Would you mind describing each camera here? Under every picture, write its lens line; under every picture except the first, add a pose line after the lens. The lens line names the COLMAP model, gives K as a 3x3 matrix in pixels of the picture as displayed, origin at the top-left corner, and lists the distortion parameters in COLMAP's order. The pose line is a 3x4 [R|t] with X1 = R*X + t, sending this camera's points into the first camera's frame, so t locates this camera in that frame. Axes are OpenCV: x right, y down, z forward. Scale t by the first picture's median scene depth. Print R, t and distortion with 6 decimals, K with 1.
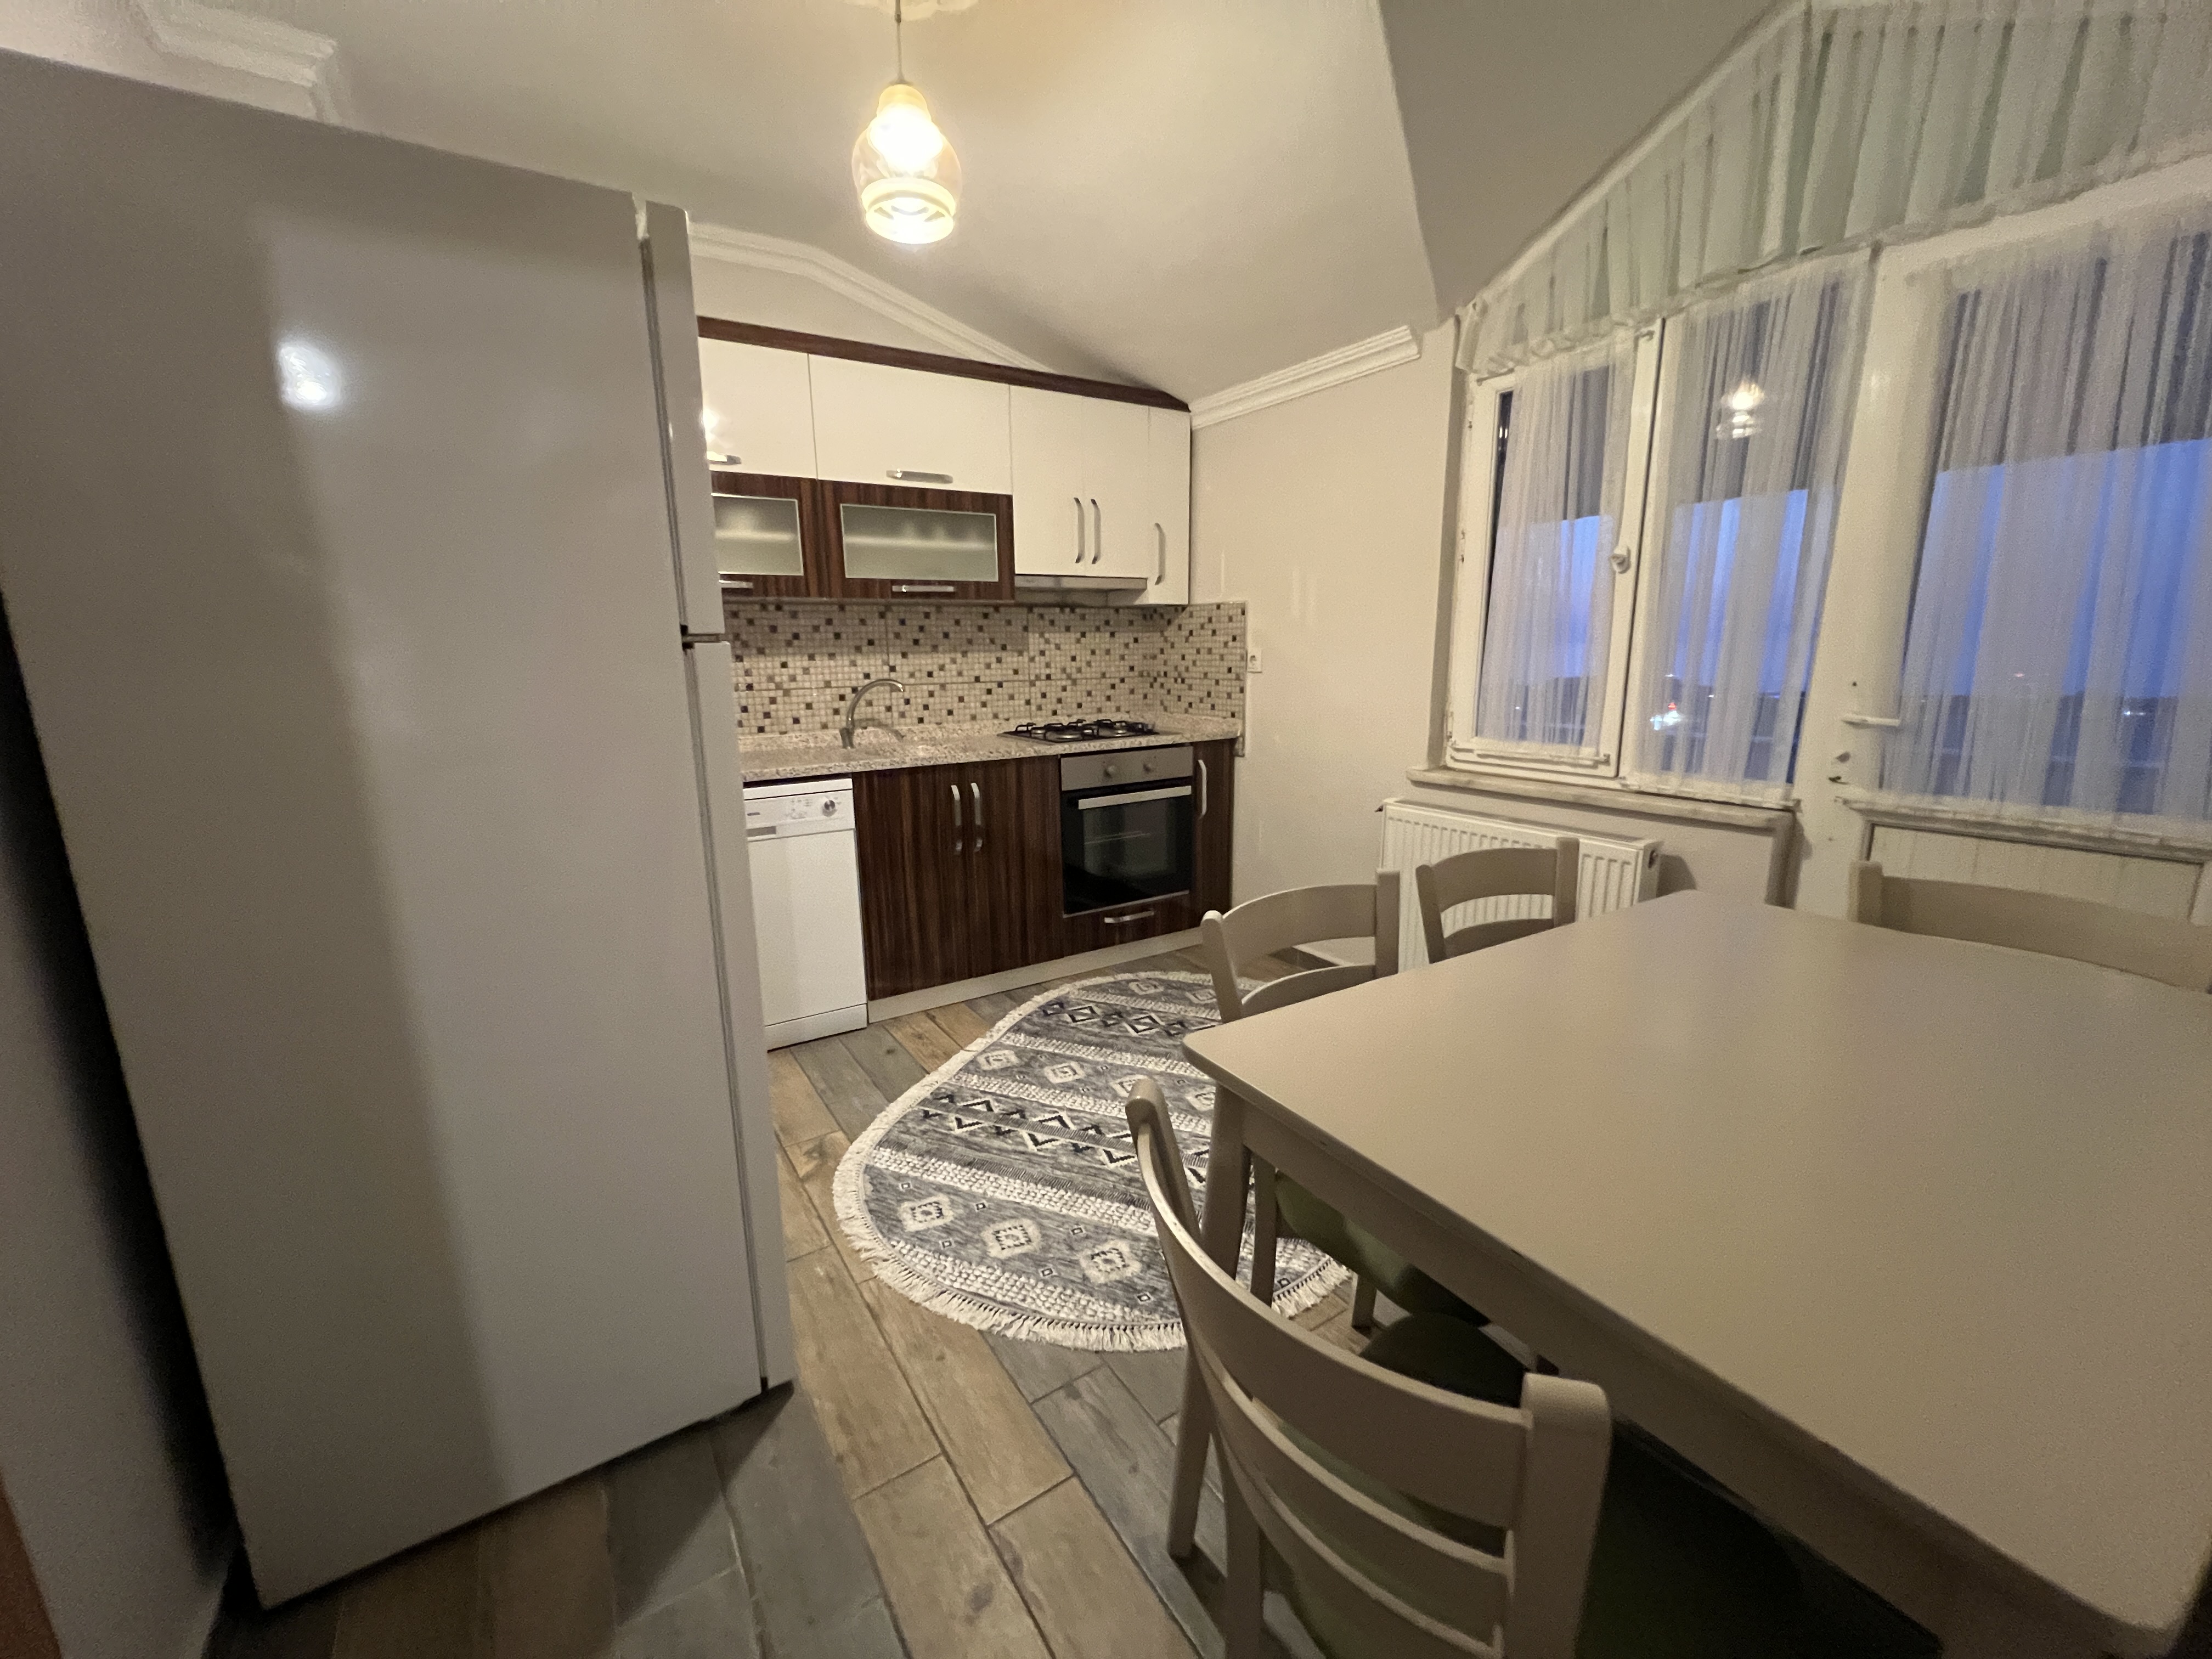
lens RADIAL K [[891.1, 0, 1102.7], [0, 891.1, 823.5], [0, 0, 1]] dist [-0.000585, 0.000693]
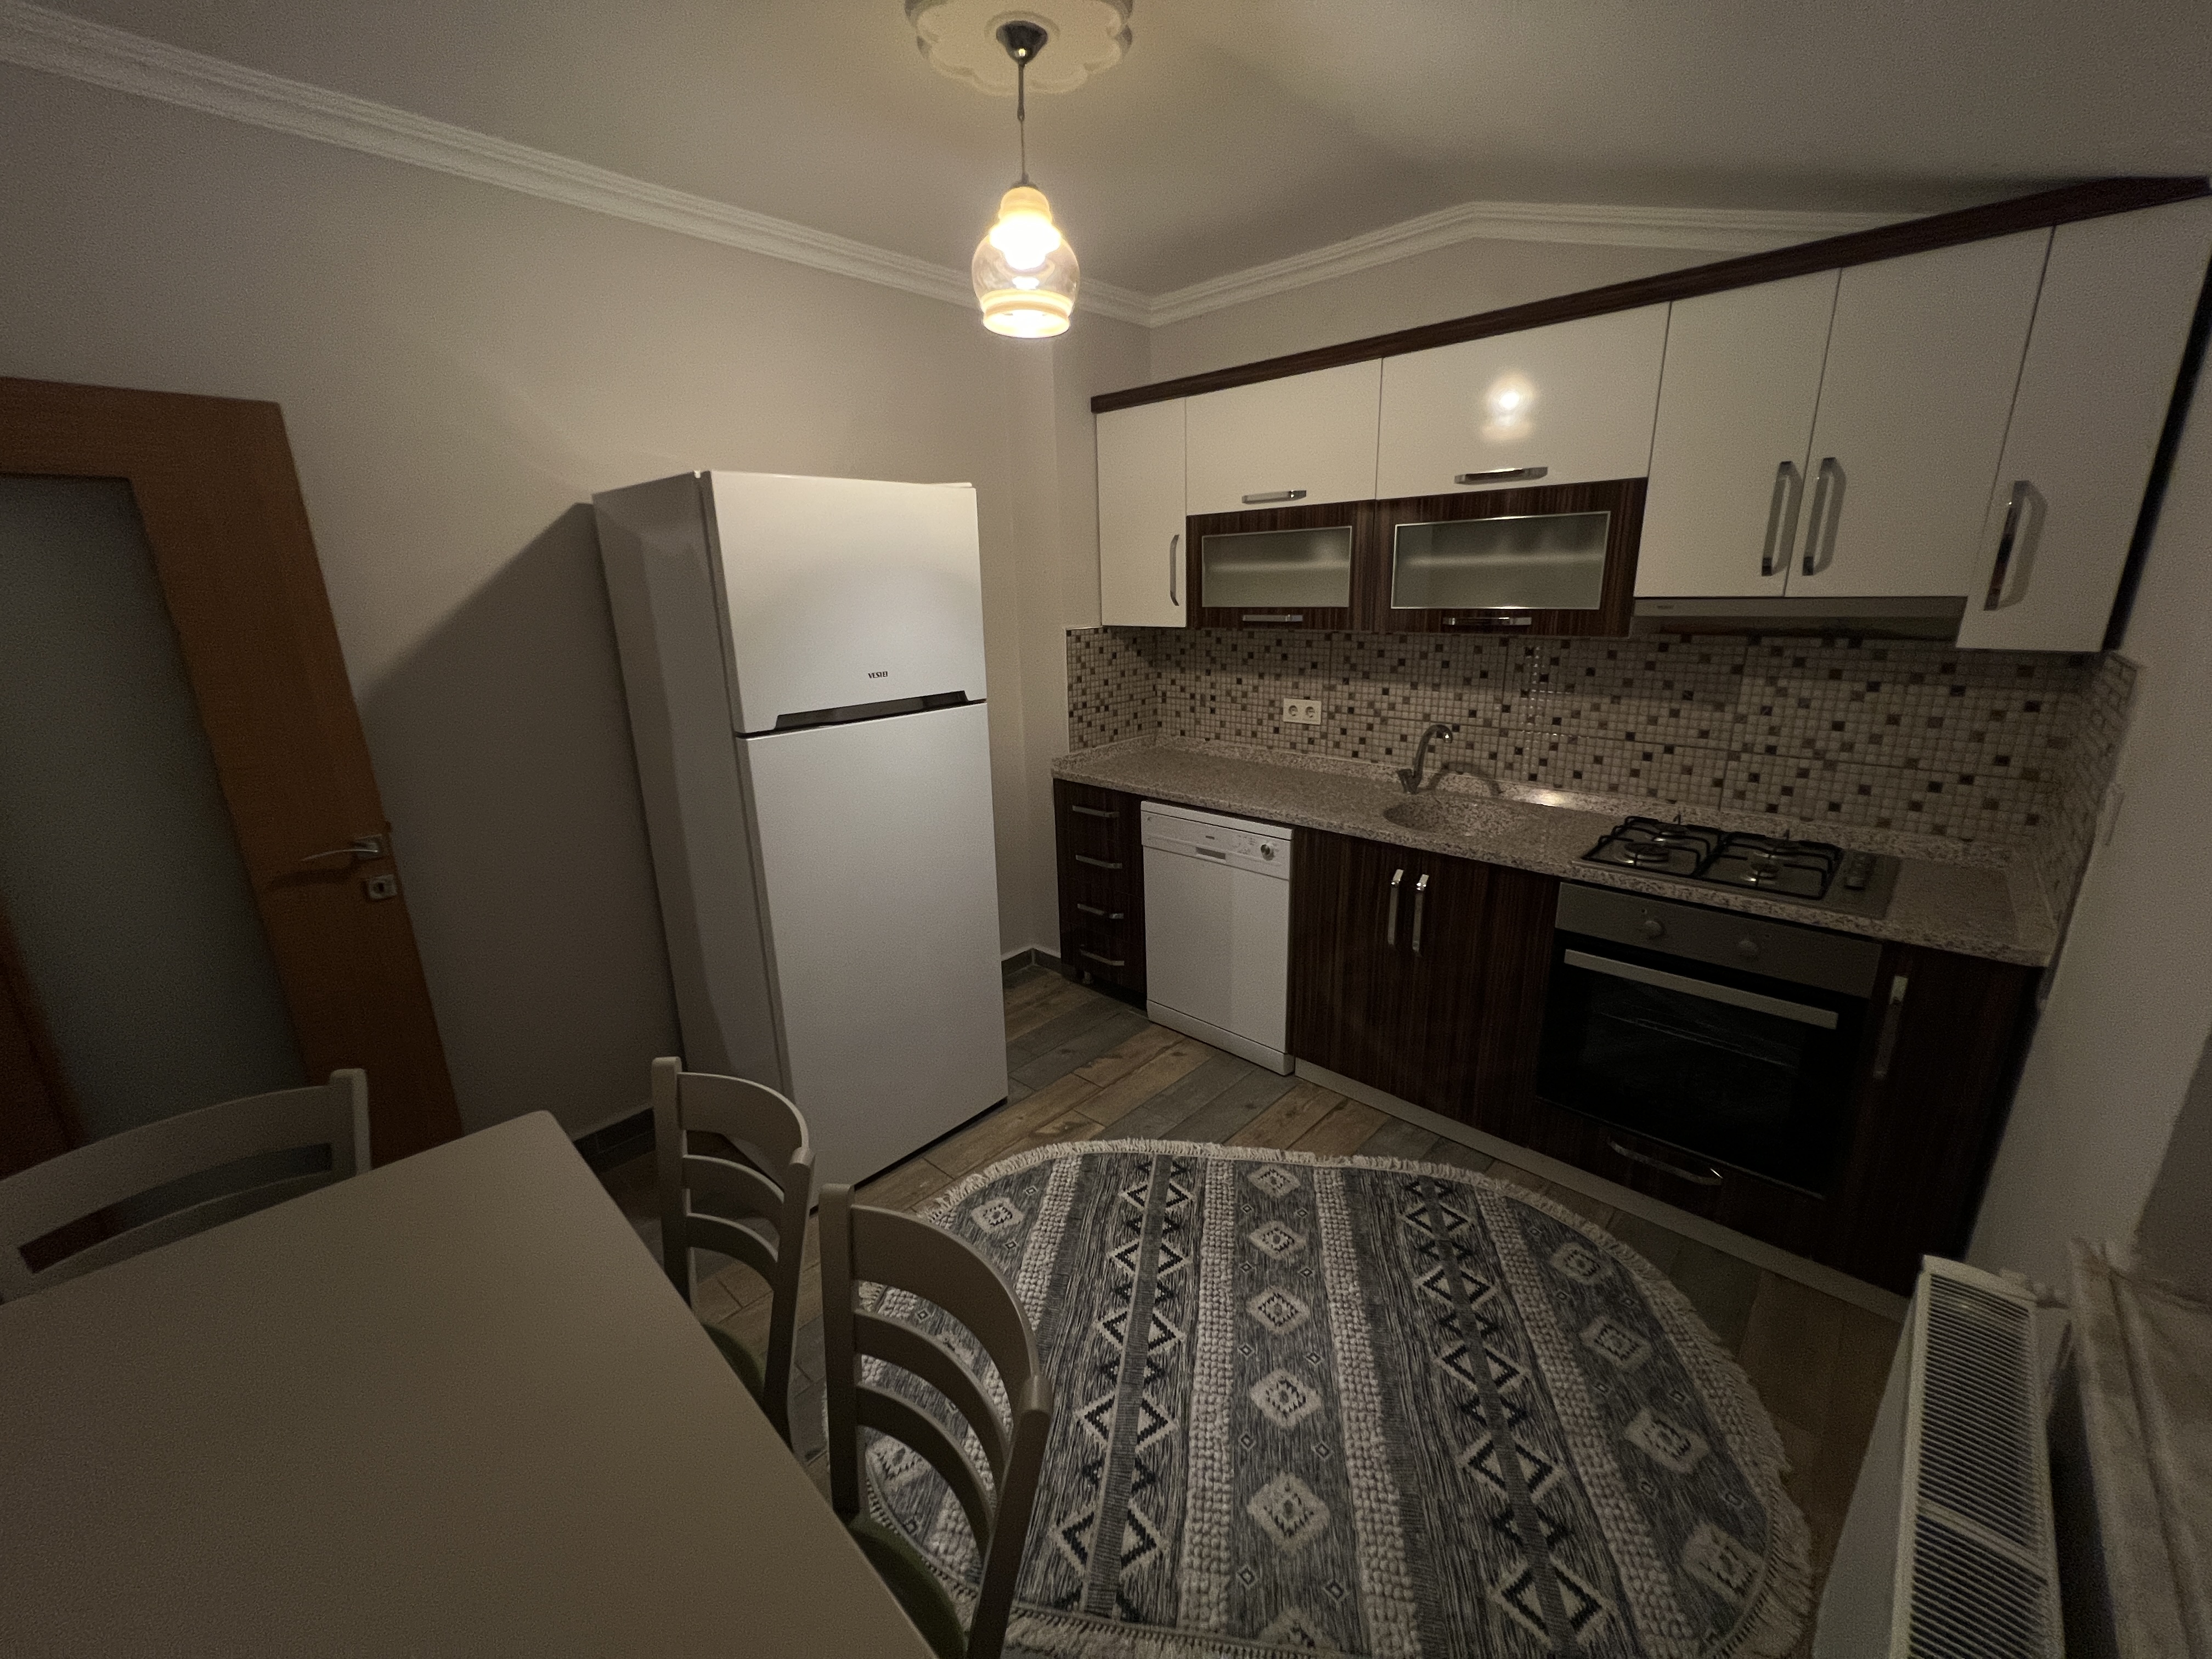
lens RADIAL K [[891.1, 0, 1104.5], [0, 891.1, 822.1], [0, 0, 1]] dist [-0.000585, 0.000693]
pose [[0.245471, 0.264832, -0.932528, 0.470447], [-0.171985, 0.958597, 0.226964, -0.203328], [0.954026, 0.104667, 0.280855, 0.456753]]
